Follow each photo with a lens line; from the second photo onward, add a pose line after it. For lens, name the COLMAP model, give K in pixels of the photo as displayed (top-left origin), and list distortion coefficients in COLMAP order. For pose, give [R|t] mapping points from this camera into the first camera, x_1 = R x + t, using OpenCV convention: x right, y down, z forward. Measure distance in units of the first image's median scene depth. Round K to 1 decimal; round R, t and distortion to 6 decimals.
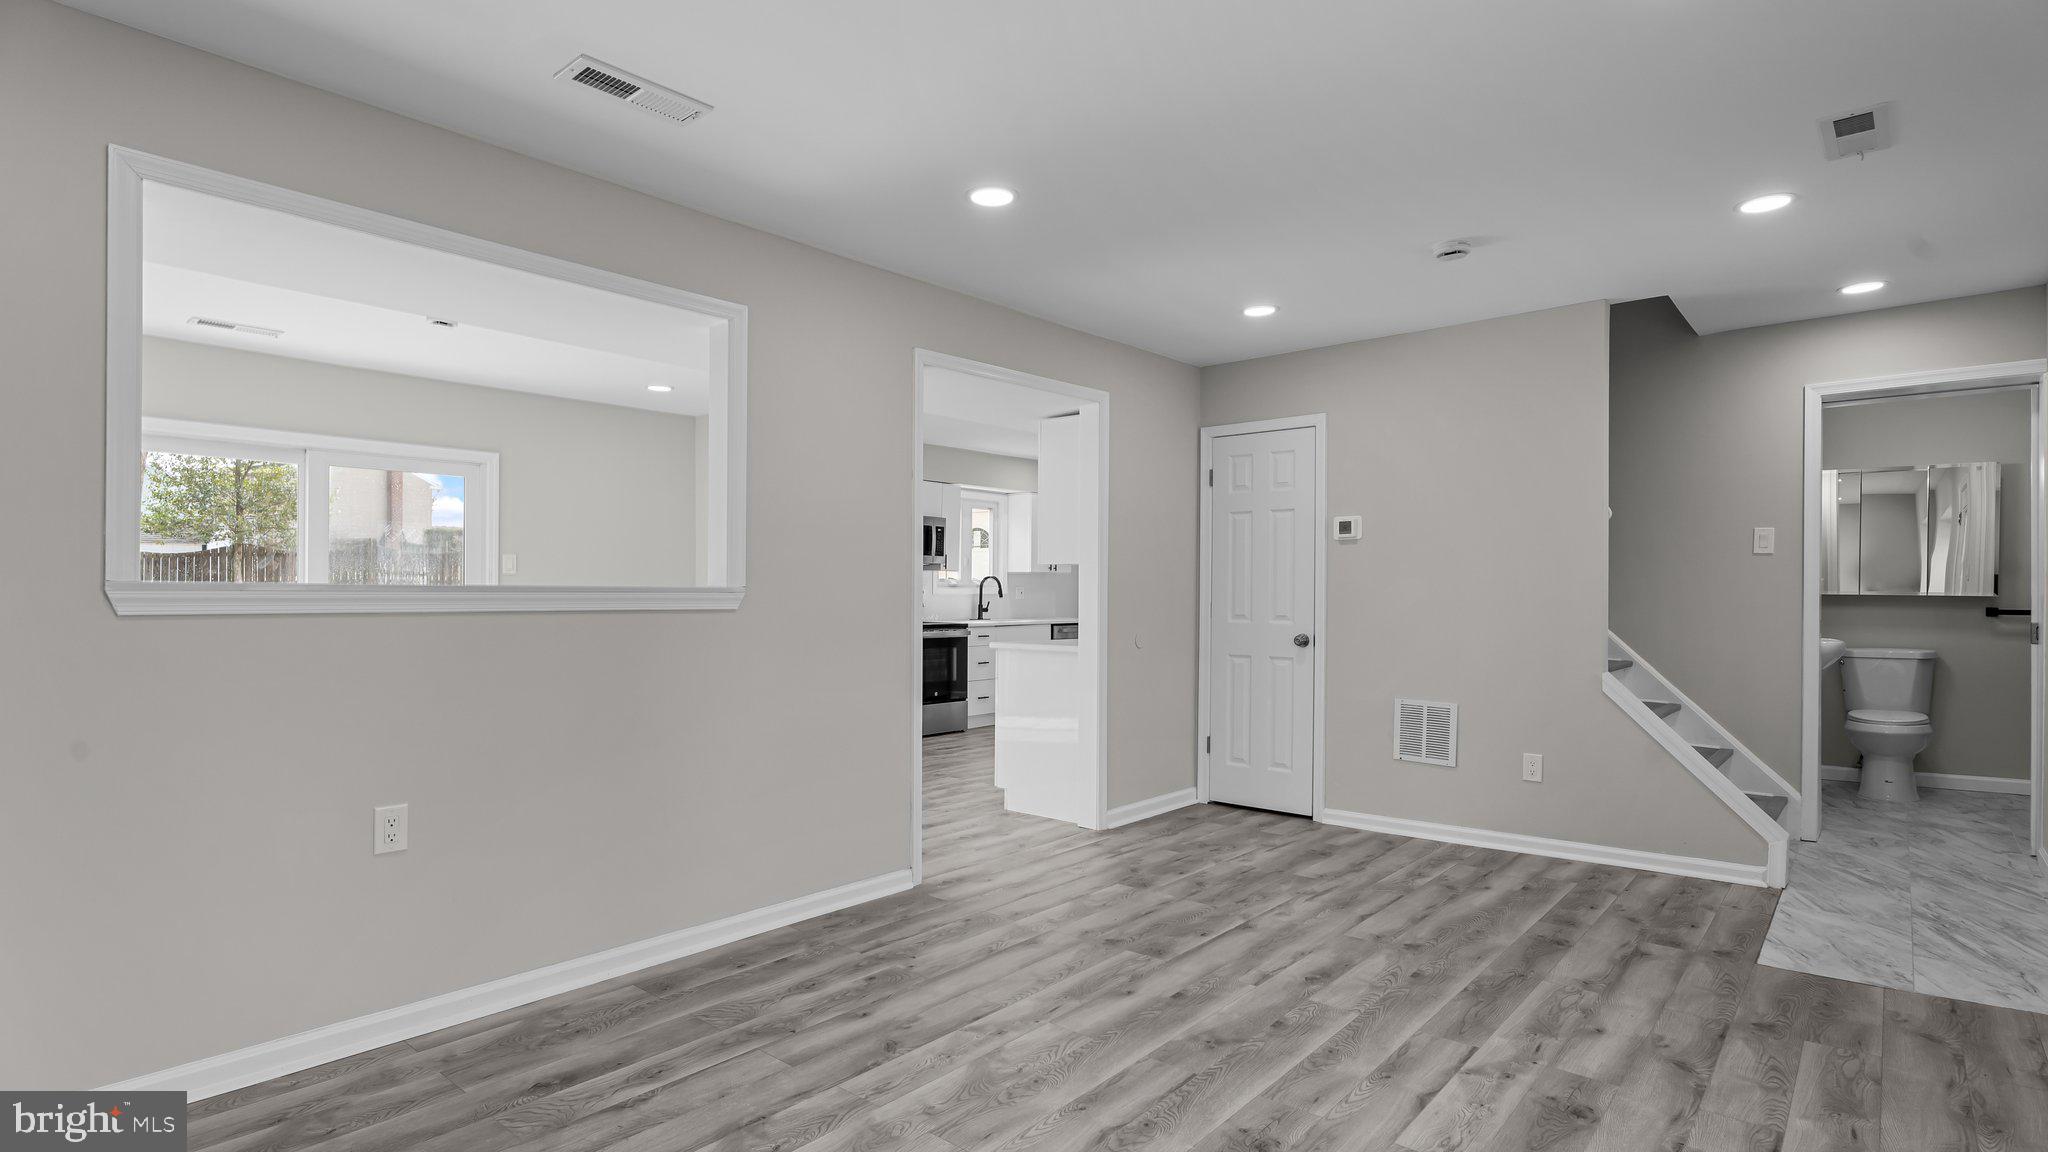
lens RADIAL K [[1006.2, 0, 991.0], [0, 1006.2, 592.0], [0, 0, 1]] dist [-0.003322, 0.002450]
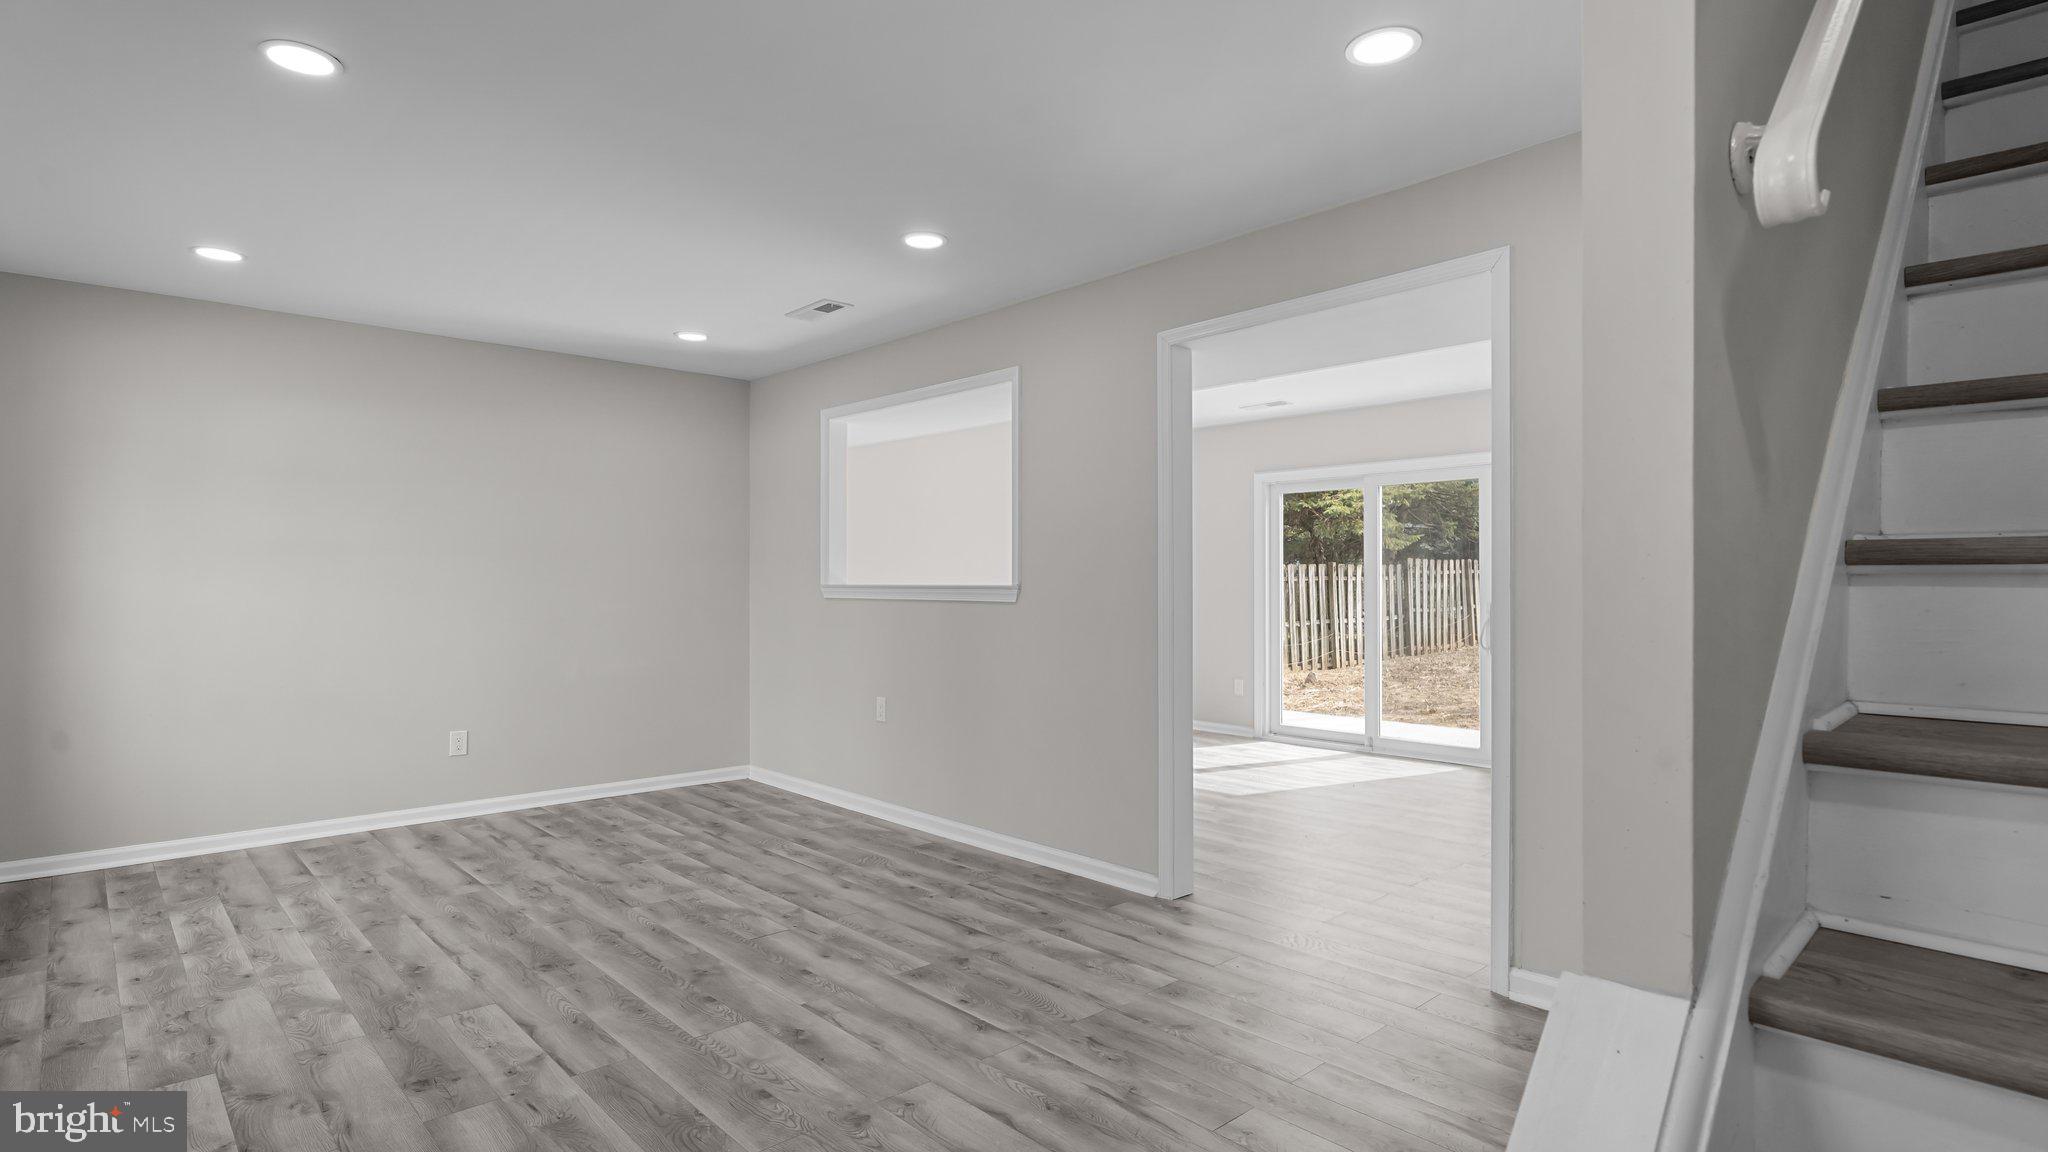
lens RADIAL K [[1006.2, 0, 1040.4], [0, 1006.2, 587.2], [0, 0, 1]] dist [-0.003322, 0.002450]
pose [[-0.072110, 0.001134, -0.997396, 1.173247], [0.001049, 0.999999, 0.001061, -0.004178], [0.997396, -0.000970, -0.072112, 1.270144]]
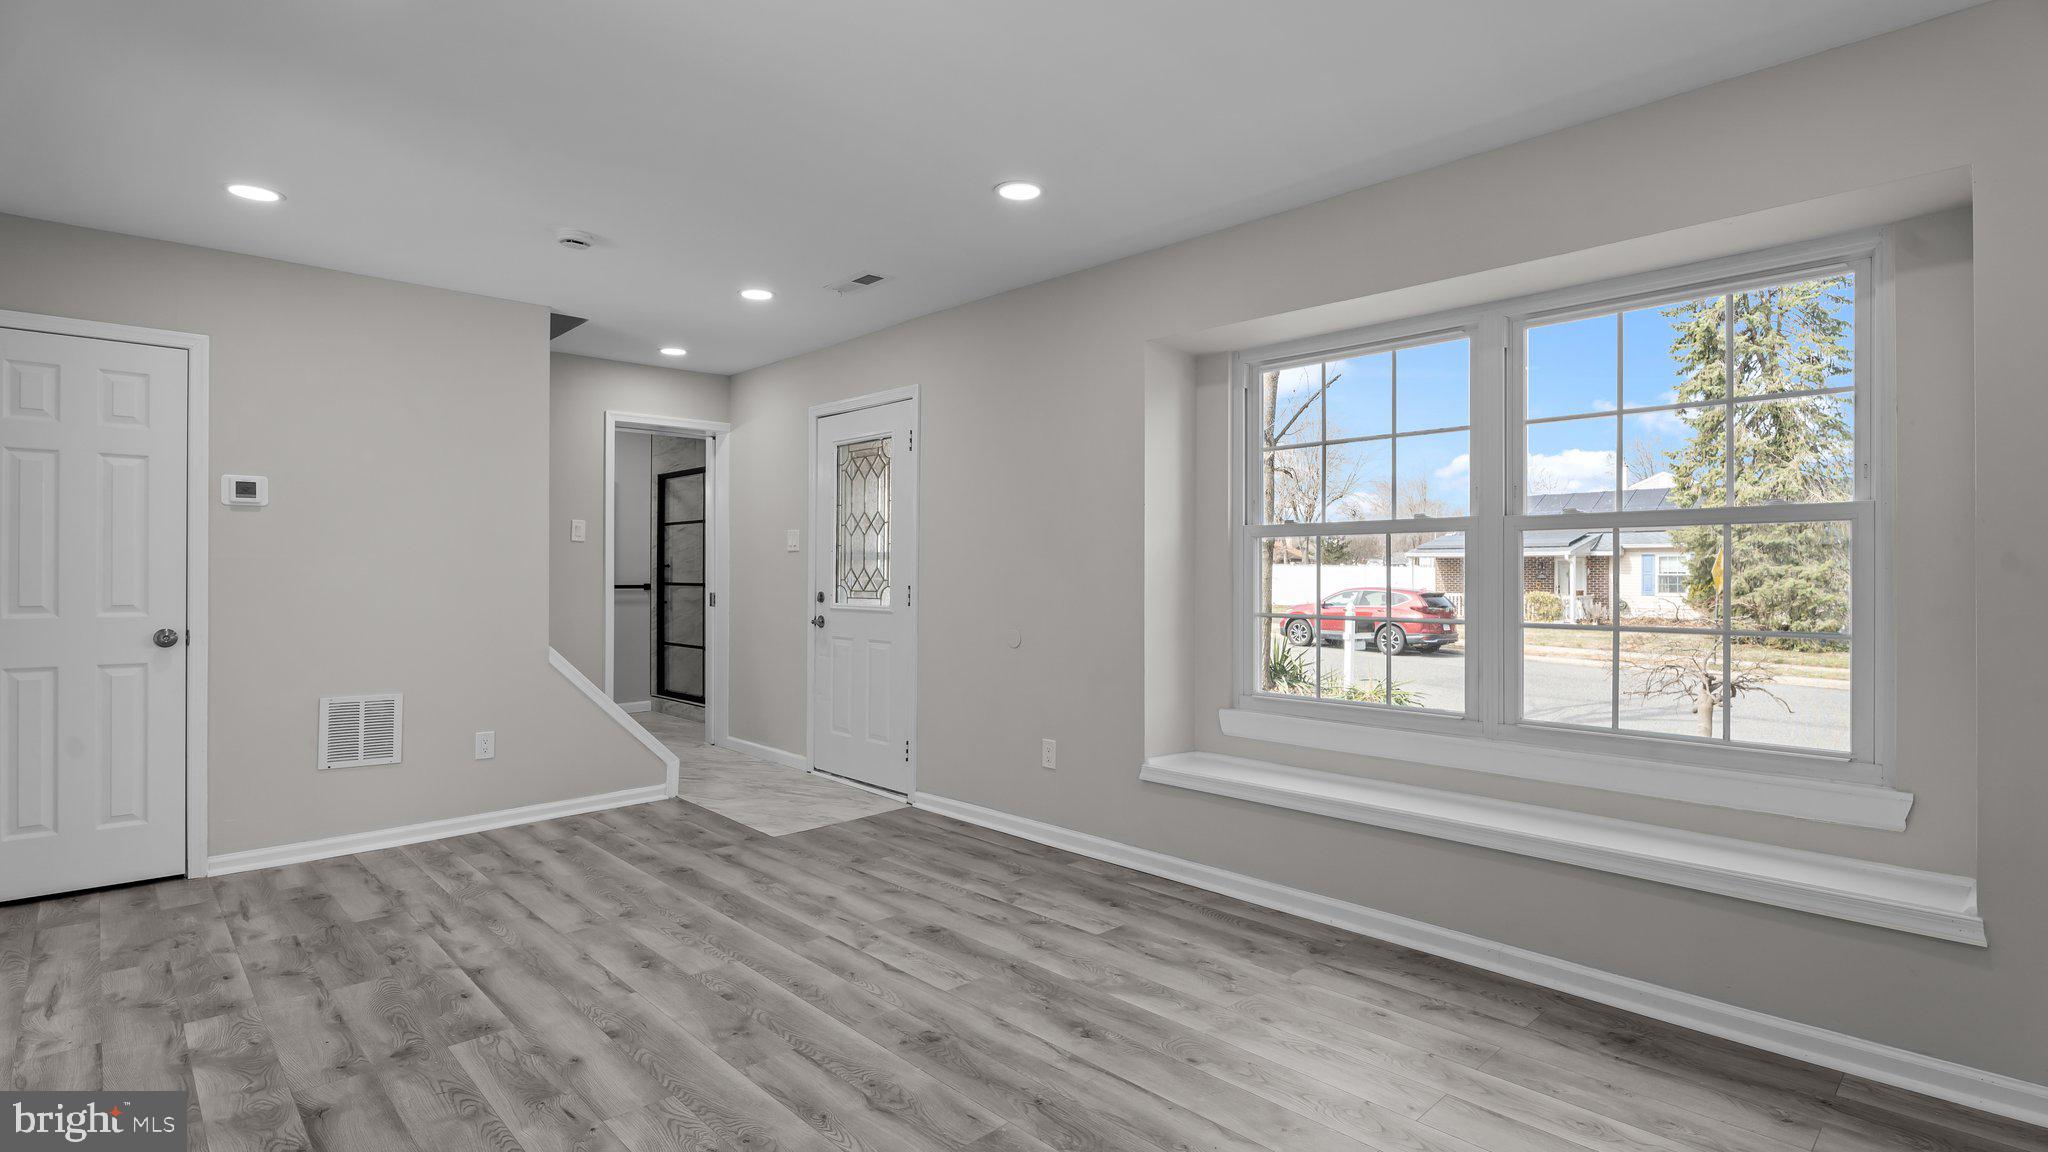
lens RADIAL K [[1006.2, 0, 1027.4], [0, 1006.2, 568.5], [0, 0, 1]] dist [-0.003322, 0.002450]
pose [[0.081380, 0.005956, 0.996665, -0.628917], [-0.001435, 0.999982, -0.005859, 0.002648], [-0.996682, -0.000953, 0.081387, 0.549483]]
